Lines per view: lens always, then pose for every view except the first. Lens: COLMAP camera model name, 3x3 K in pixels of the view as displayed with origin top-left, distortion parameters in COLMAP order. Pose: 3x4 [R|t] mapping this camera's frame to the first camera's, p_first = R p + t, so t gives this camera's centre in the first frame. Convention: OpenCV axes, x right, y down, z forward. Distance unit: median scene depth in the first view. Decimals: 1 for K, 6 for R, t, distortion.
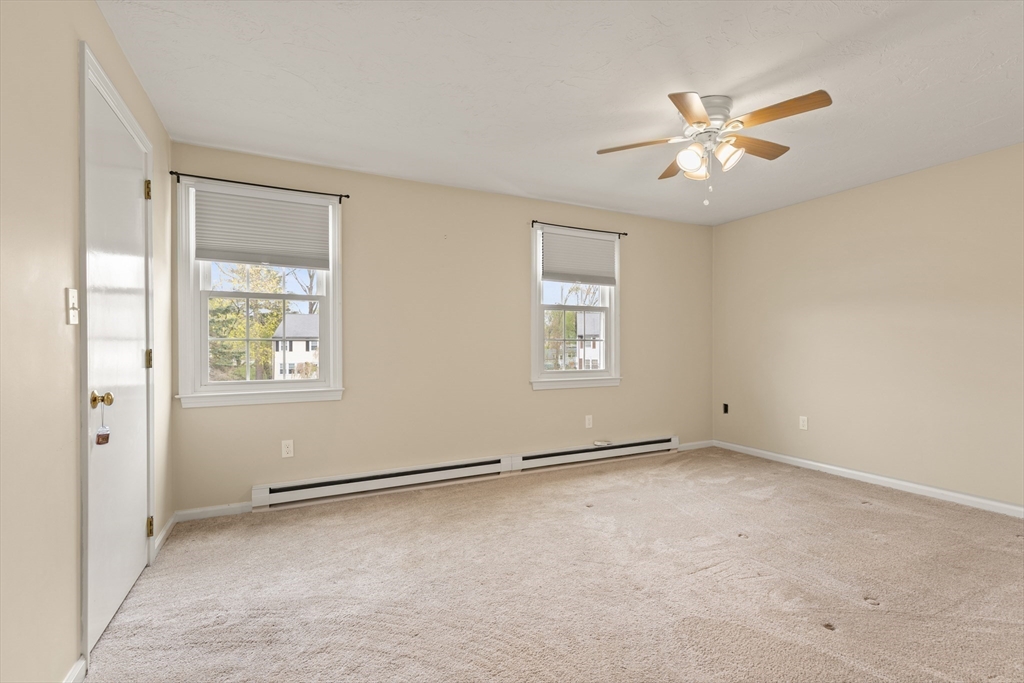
lens RADIAL K [[472.3, 0, 512.0], [0, 472.3, 341.5], [0, 0, 1]] dist [0.002145, 0.000413]
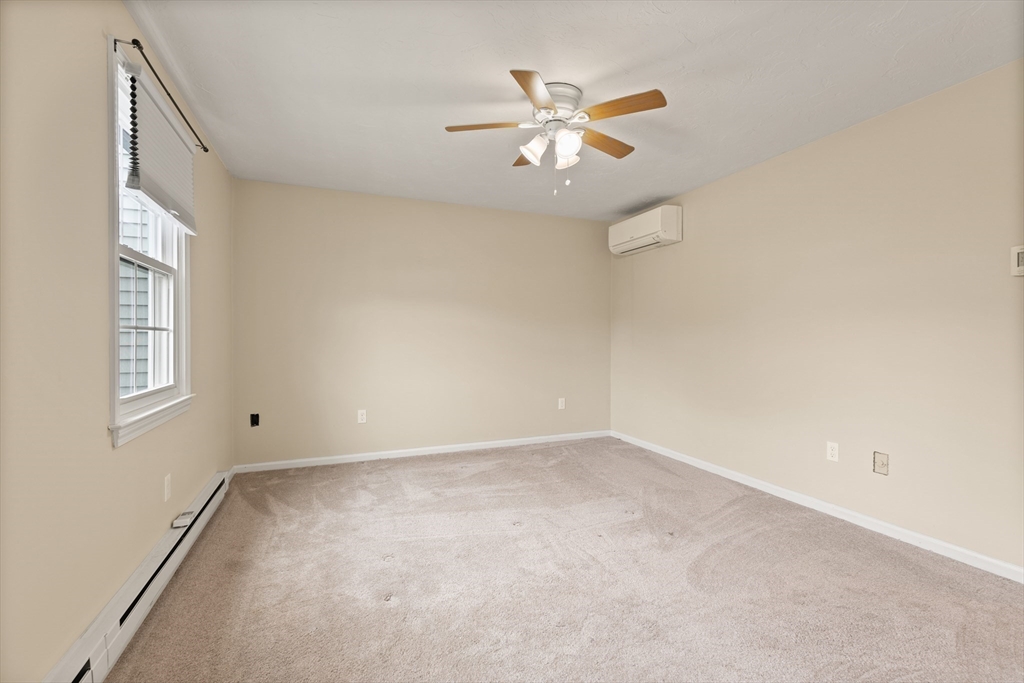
lens RADIAL K [[464.0, 0, 522.2], [0, 464.0, 336.8], [0, 0, 1]] dist [0.002869, 0.000055]
pose [[0.053727, 0.000517, 0.998556, -0.371394], [-0.005294, 0.999986, -0.000233, 0.004316], [-0.998542, -0.005274, 0.053729, 0.676341]]
